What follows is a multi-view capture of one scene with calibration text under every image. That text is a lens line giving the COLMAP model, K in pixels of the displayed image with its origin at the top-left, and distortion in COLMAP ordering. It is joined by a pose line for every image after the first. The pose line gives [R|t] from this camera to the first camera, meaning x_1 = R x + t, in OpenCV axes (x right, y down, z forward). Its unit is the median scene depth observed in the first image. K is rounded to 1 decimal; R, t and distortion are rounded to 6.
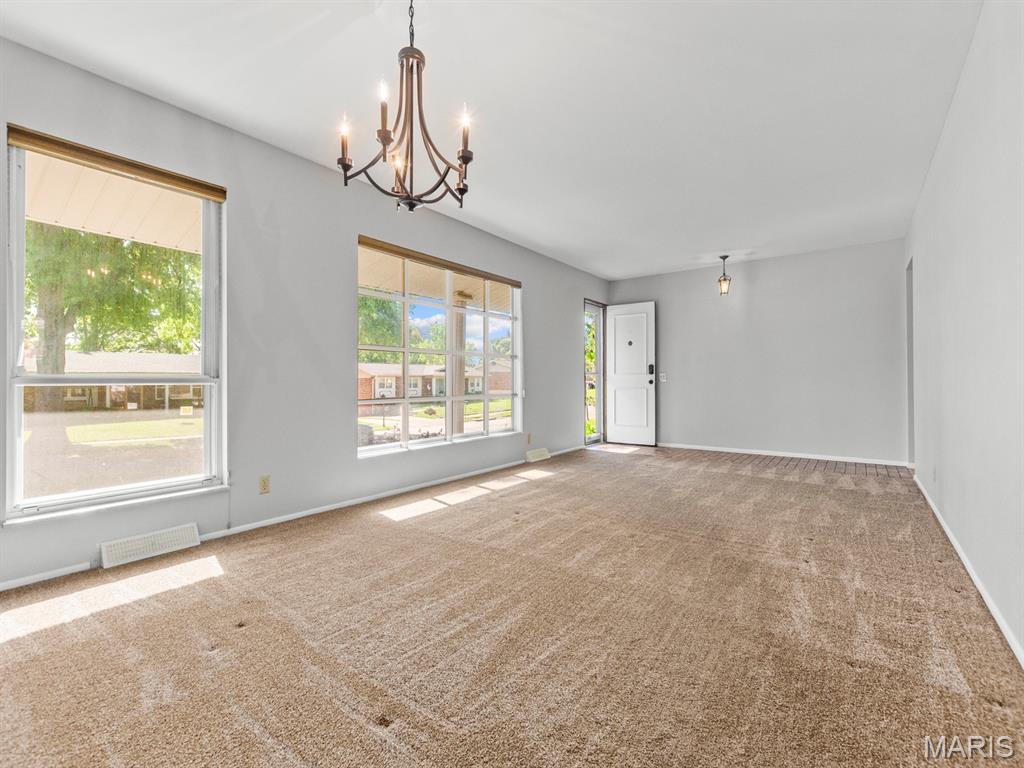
lens RADIAL K [[452.1, 0, 508.0], [0, 452.1, 378.4], [0, 0, 1]] dist [0.005017, -0.001408]
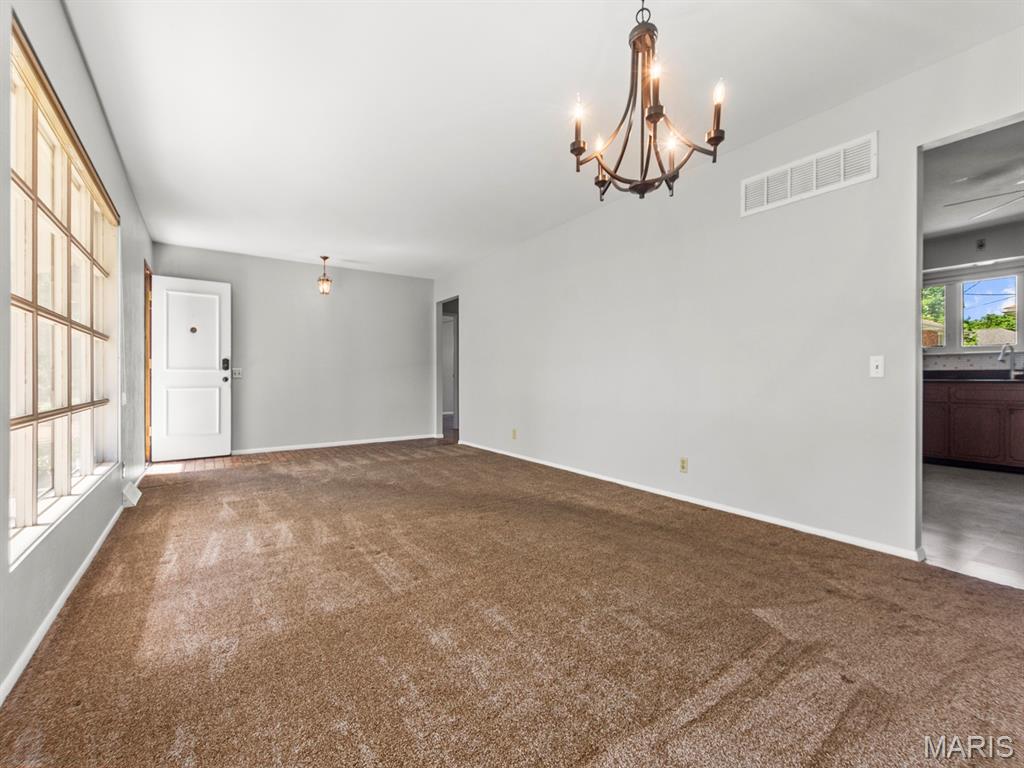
lens RADIAL K [[452.1, 0, 492.7], [0, 452.1, 385.7], [0, 0, 1]] dist [0.005017, -0.001408]
pose [[0.311156, -0.016051, 0.950223, -0.382880], [-0.006222, 0.999802, 0.018926, 0.000695], [-0.950338, -0.011801, 0.310995, 0.315834]]
